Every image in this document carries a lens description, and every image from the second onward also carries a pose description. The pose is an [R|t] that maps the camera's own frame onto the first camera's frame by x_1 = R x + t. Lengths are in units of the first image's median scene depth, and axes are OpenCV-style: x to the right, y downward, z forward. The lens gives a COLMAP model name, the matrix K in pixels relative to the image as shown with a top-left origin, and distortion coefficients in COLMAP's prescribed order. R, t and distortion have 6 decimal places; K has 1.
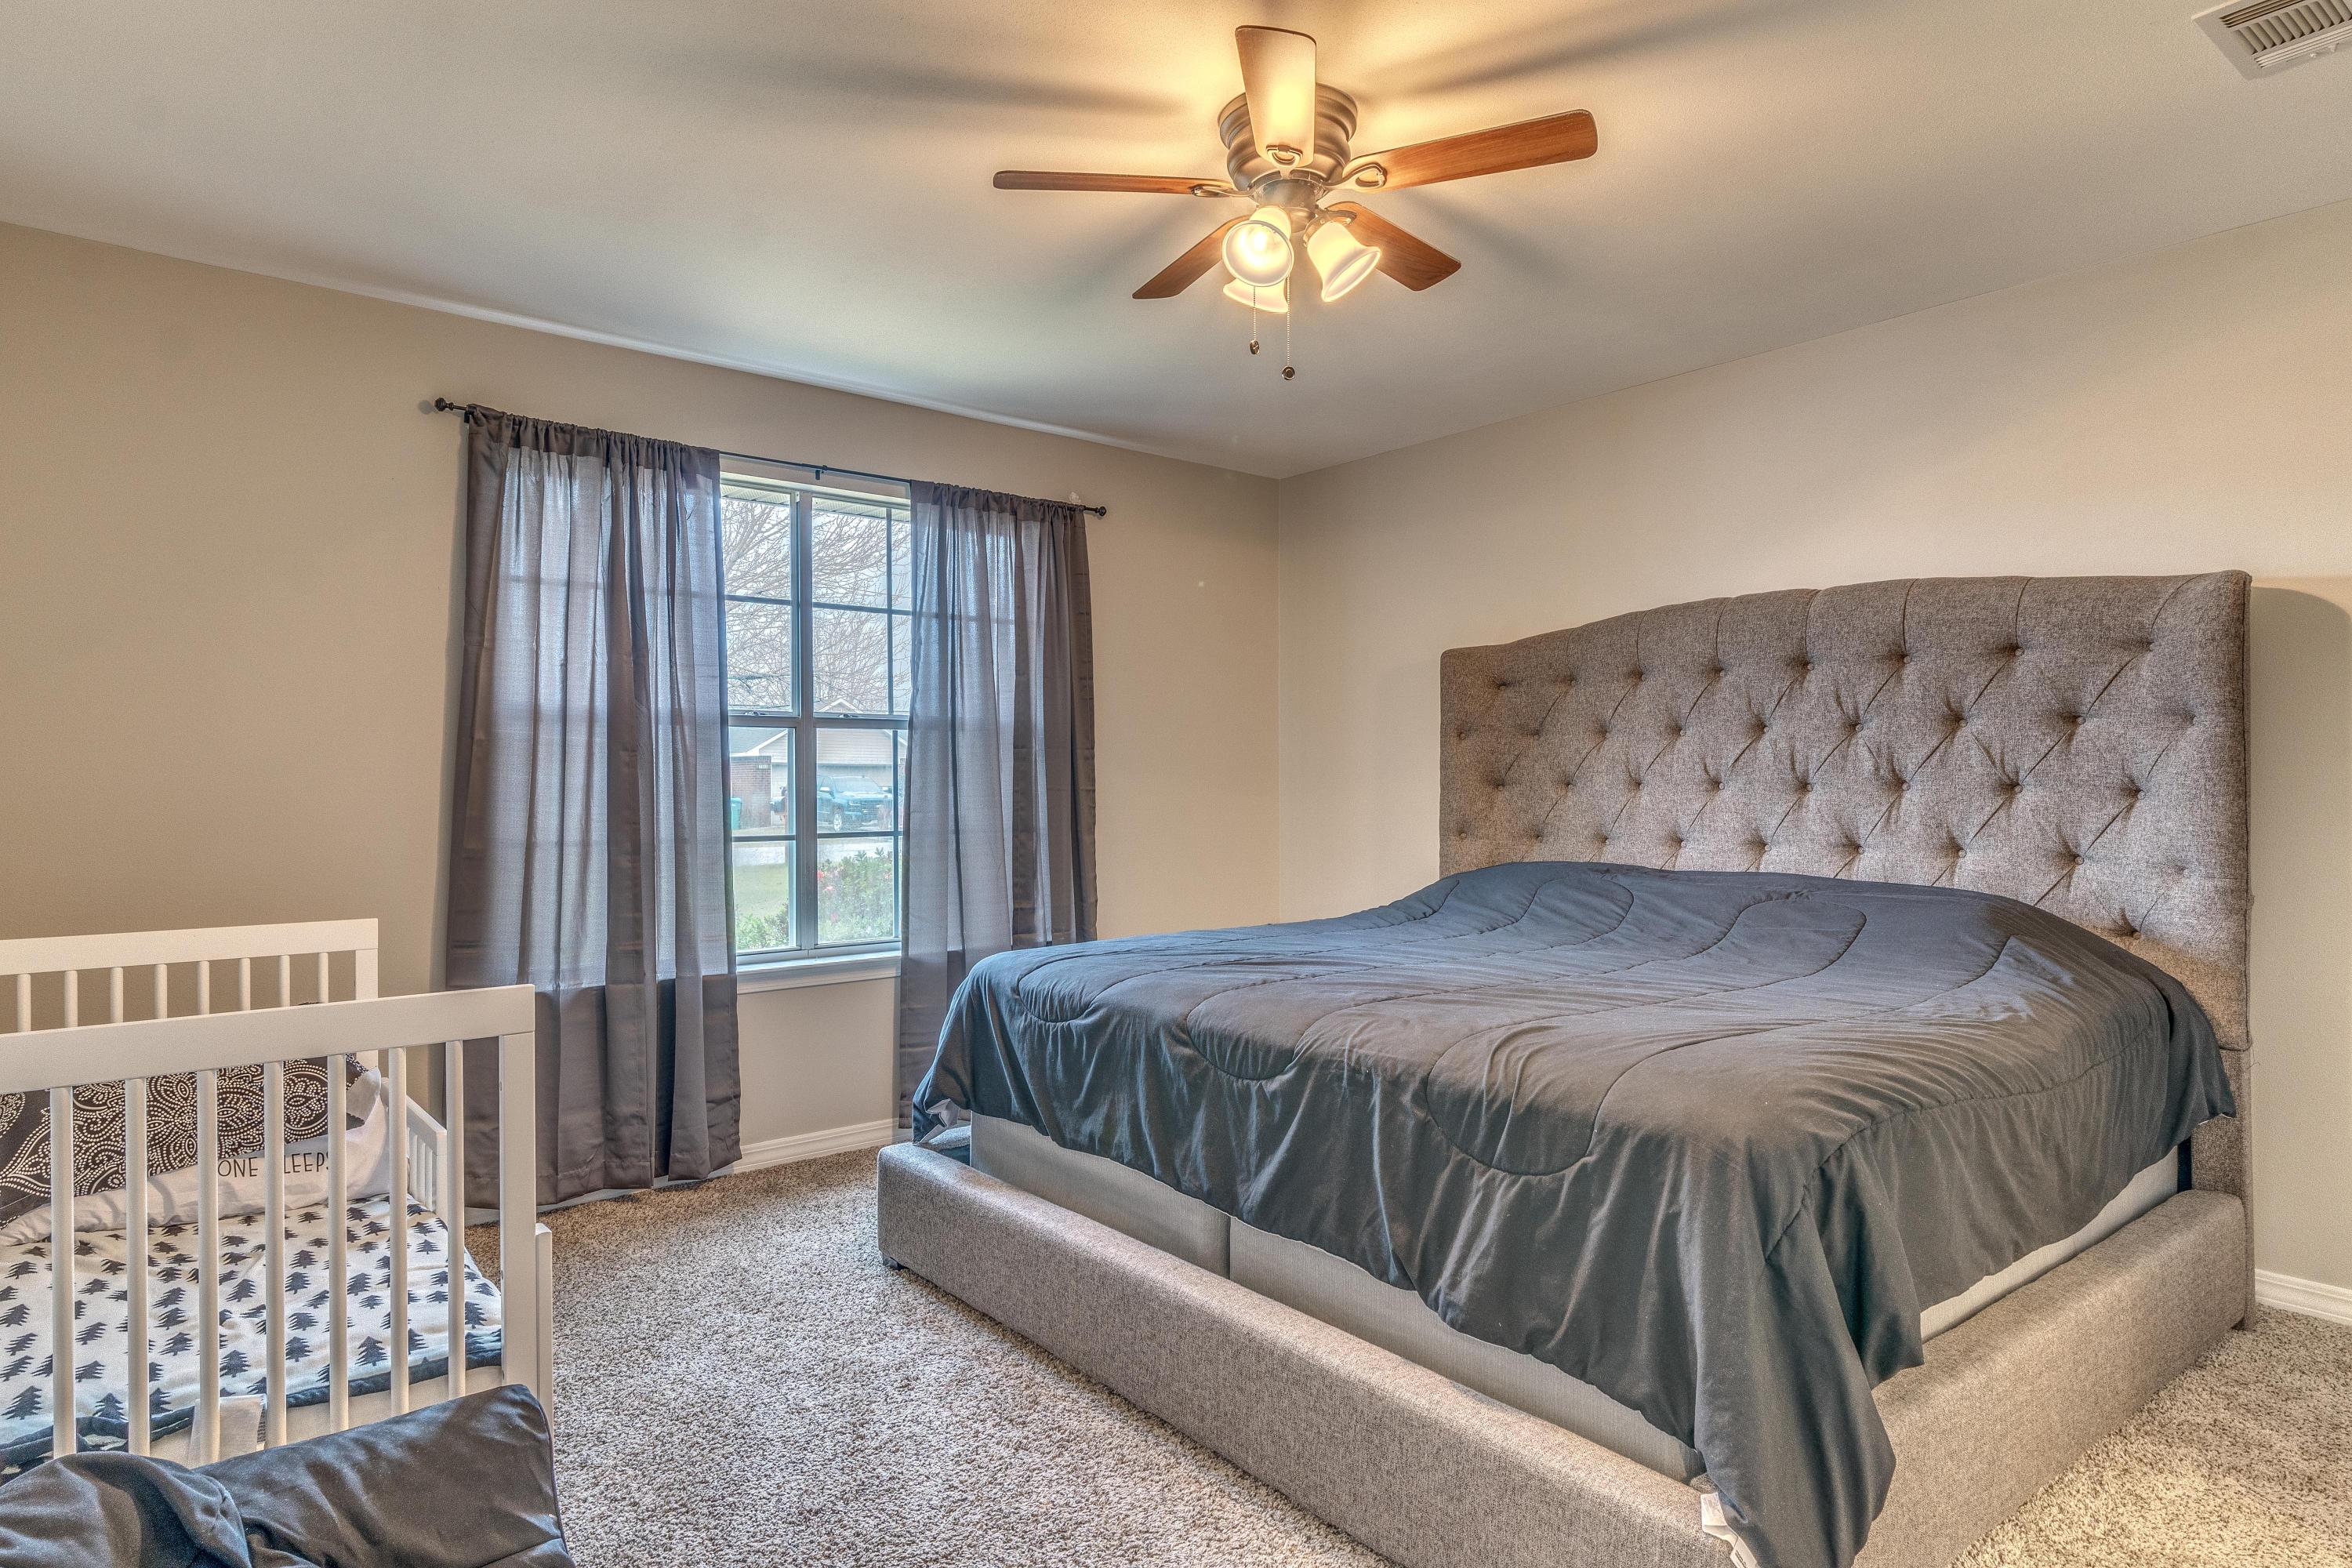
lens RADIAL K [[1265.3, 0, 1183.4], [0, 1265.3, 781.3], [0, 0, 1]] dist [-0.000997, -0.002332]
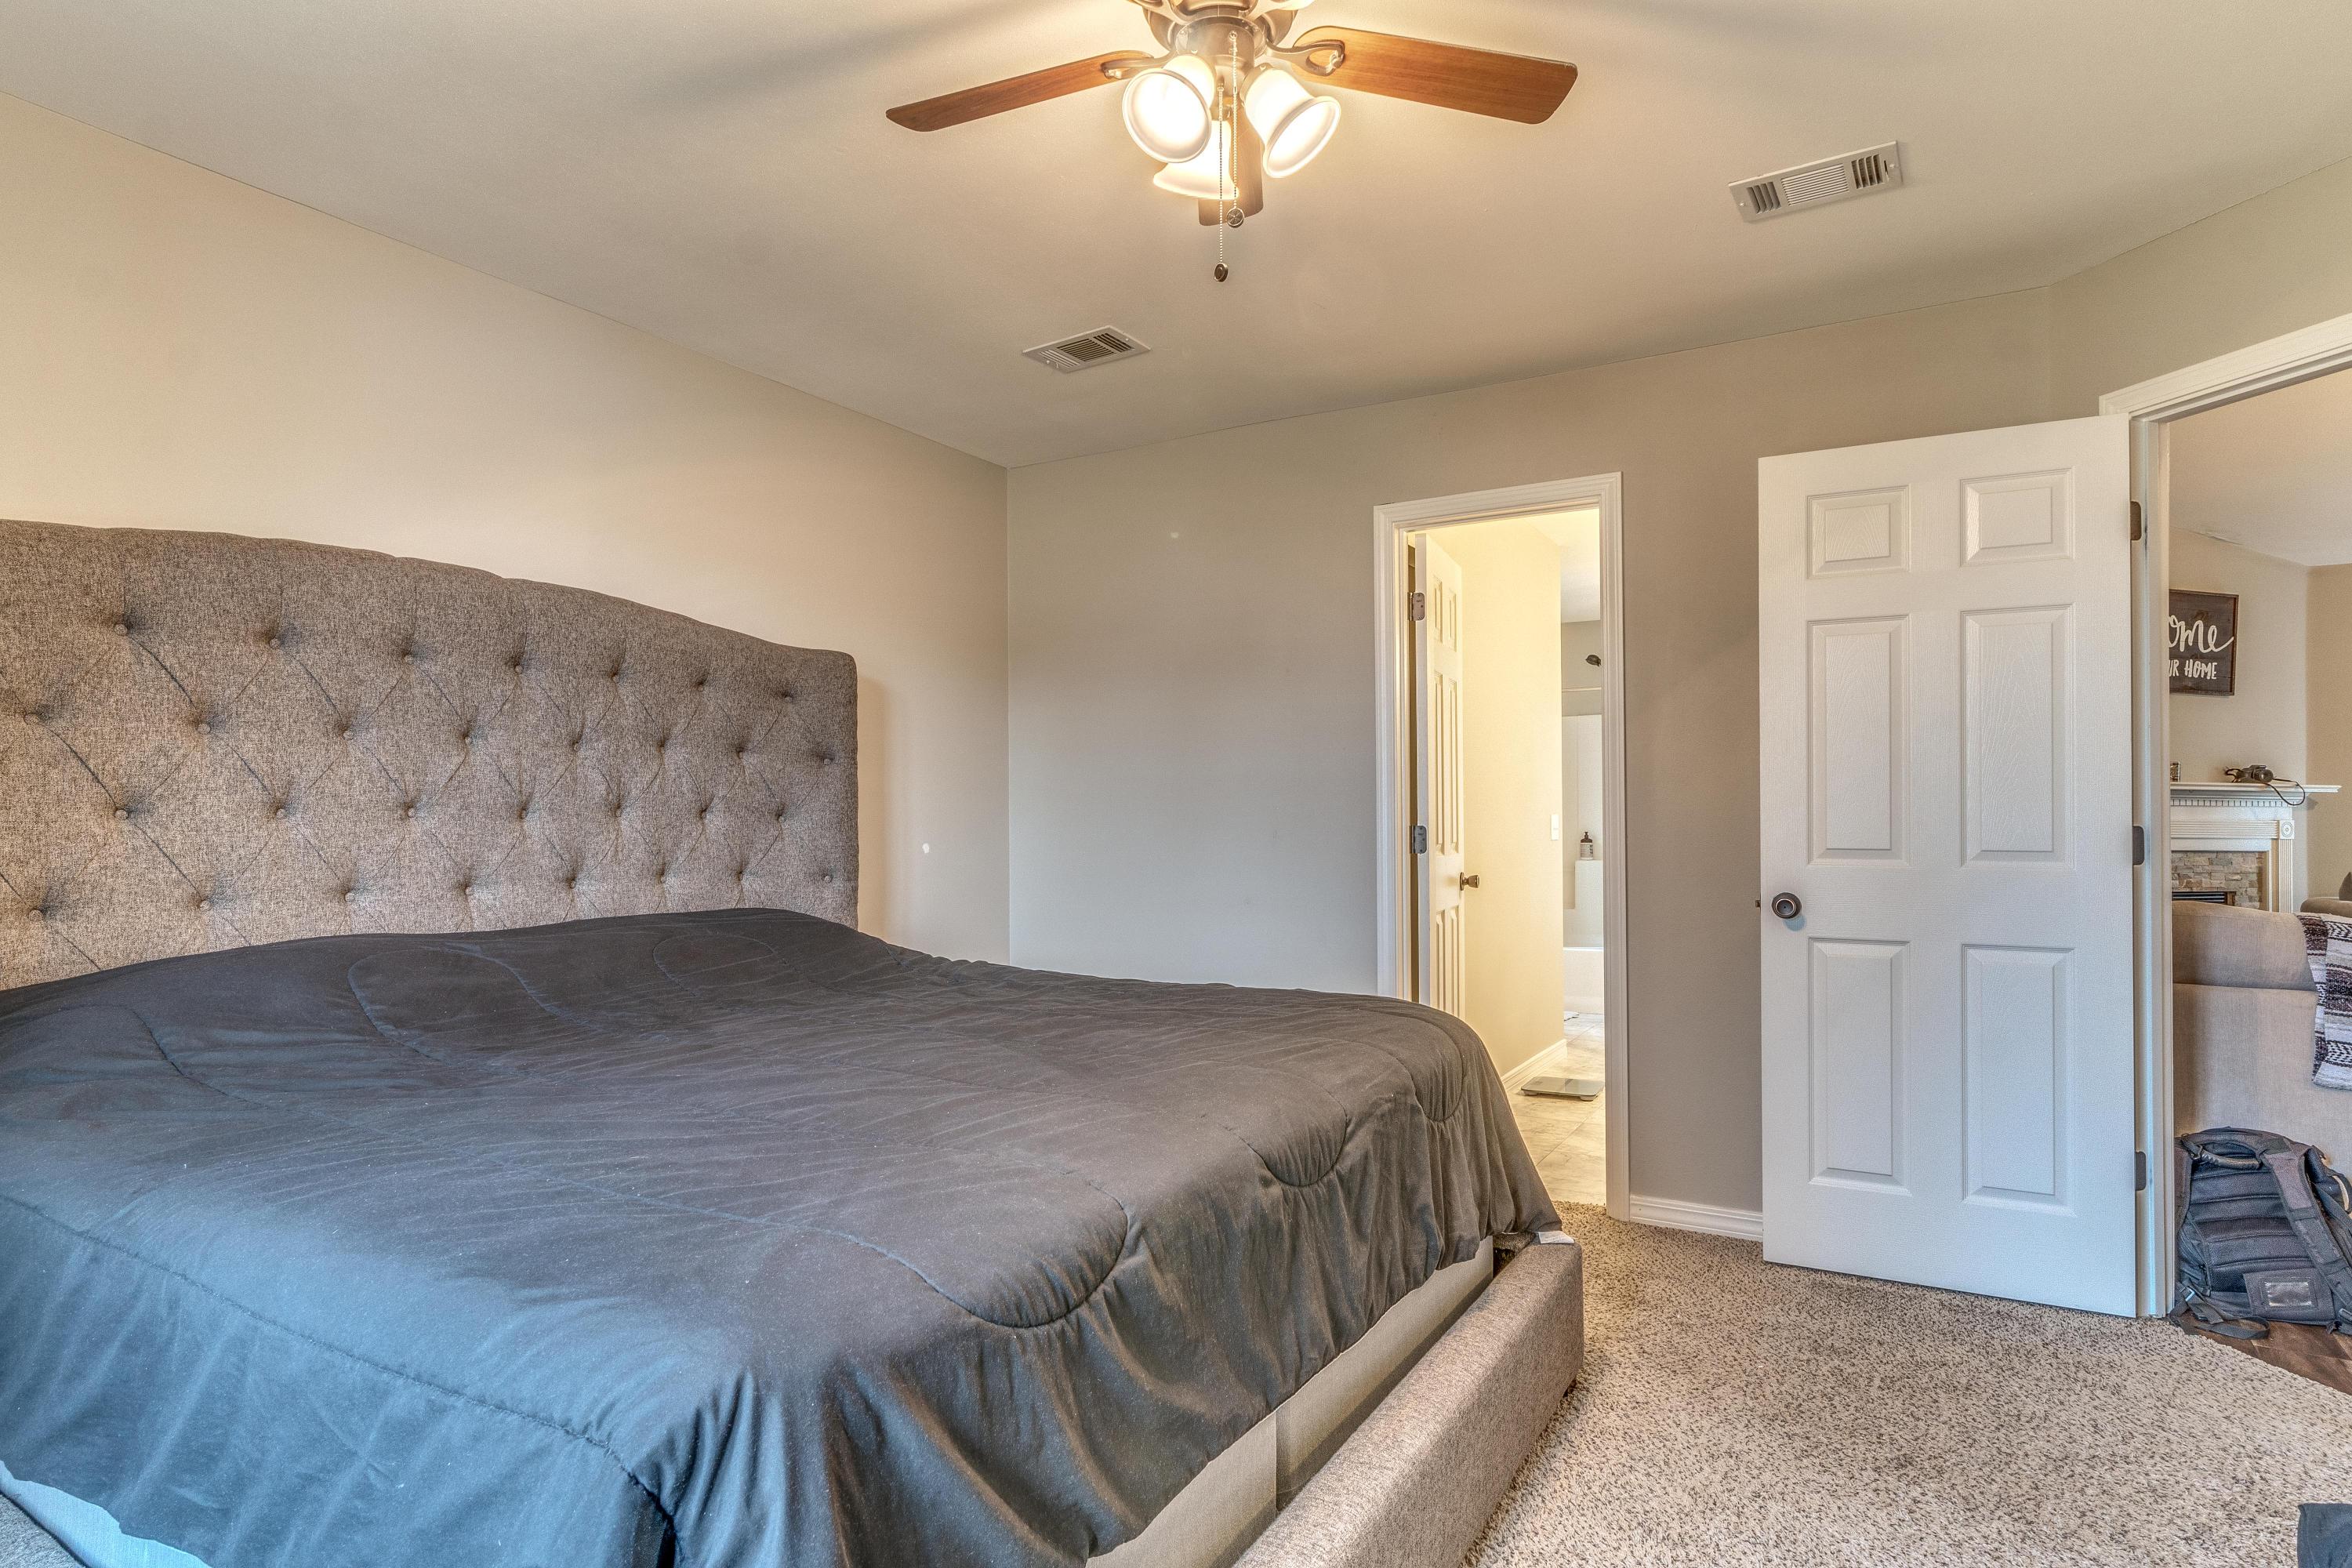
lens RADIAL K [[1265.3, 0, 1182.3], [0, 1265.3, 796.4], [0, 0, 1]] dist [-0.000997, -0.002332]
pose [[-0.343530, 0.012117, 0.939063, -0.439694], [-0.001078, 0.999911, -0.013296, 0.003814], [-0.939141, -0.005580, -0.343487, 0.877369]]
